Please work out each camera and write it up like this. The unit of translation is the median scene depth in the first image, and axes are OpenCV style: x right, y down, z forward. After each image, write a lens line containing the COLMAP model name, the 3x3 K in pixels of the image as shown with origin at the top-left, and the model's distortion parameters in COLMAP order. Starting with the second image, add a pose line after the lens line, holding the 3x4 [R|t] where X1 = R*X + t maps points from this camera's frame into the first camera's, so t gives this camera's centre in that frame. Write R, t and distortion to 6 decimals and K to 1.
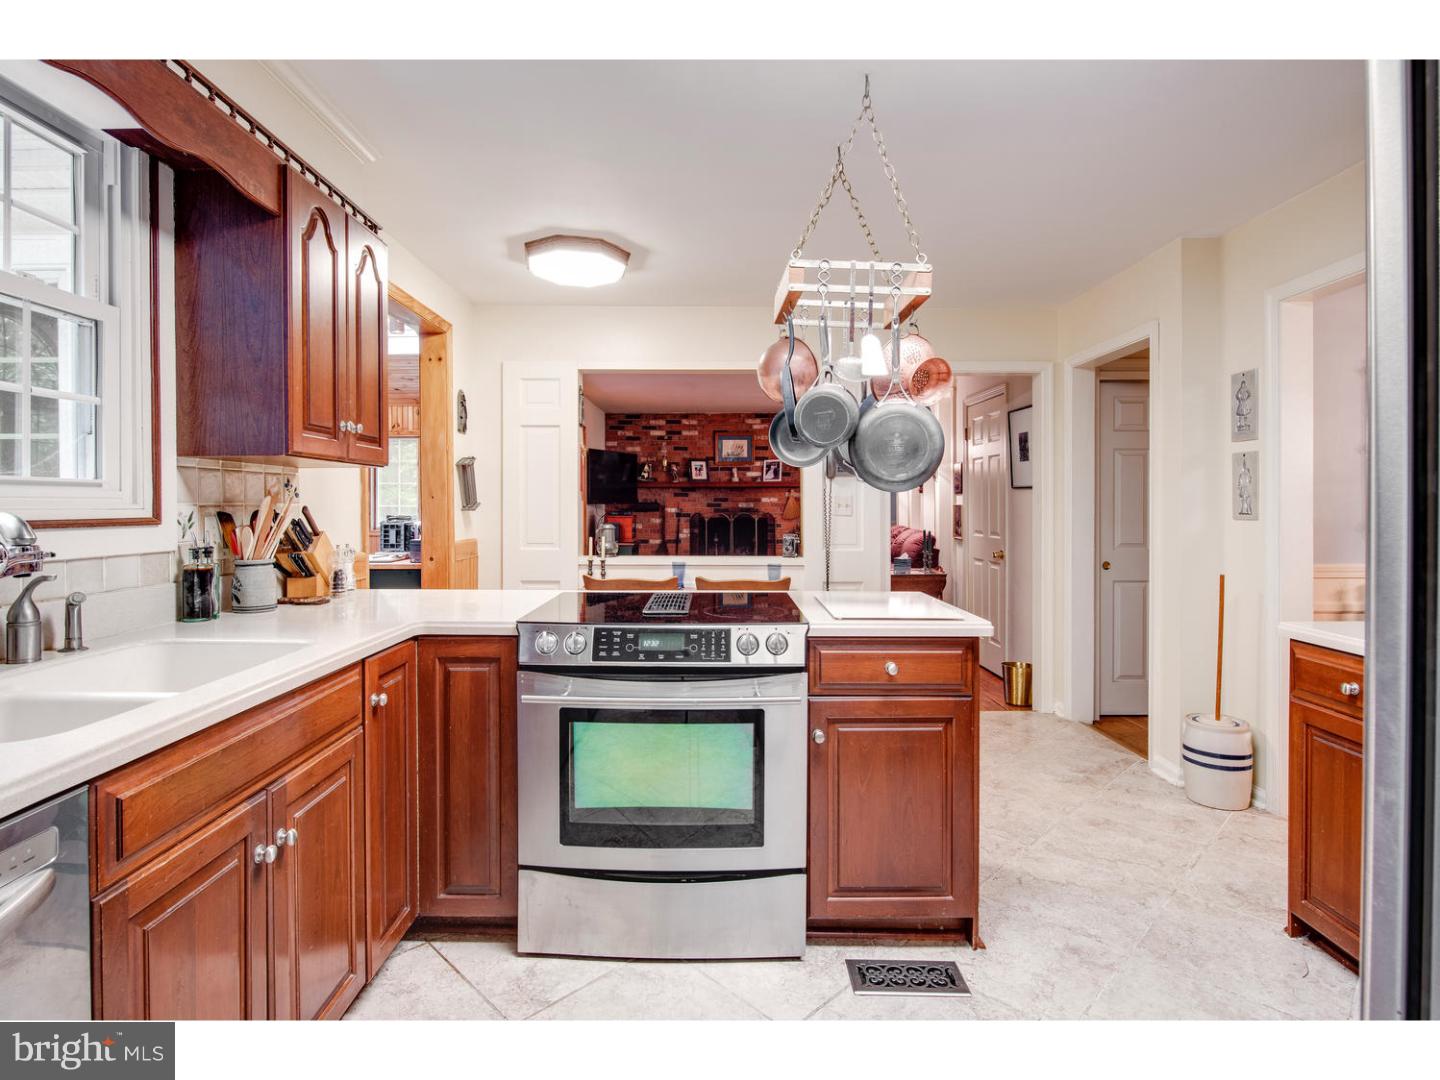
lens RADIAL K [[738.6, 0, 715.0], [0, 738.6, 508.7], [0, 0, 1]] dist [-0.000494, -0.000004]
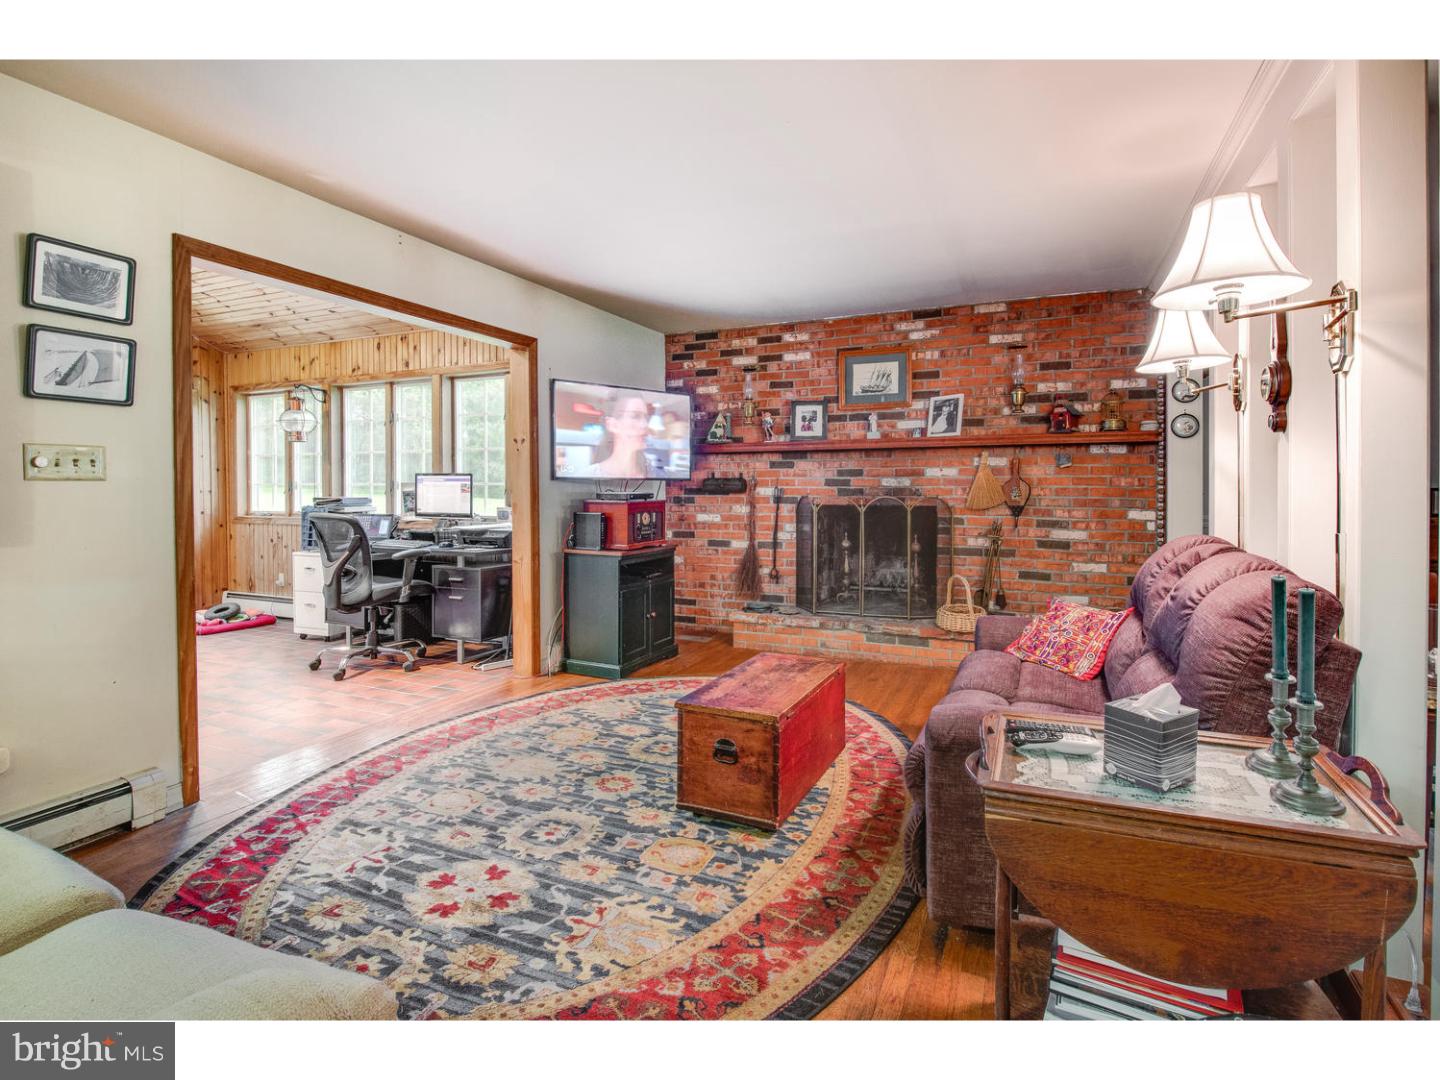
lens RADIAL K [[706.7, 0, 729.2], [0, 706.7, 497.5], [0, 0, 1]] dist [0.000003, -0.000083]
pose [[0.913237, 0.005017, -0.407398, 0.141976], [-0.001311, 0.999955, 0.009376, 0.001623], [0.407427, -0.008029, 0.913203, 0.478746]]
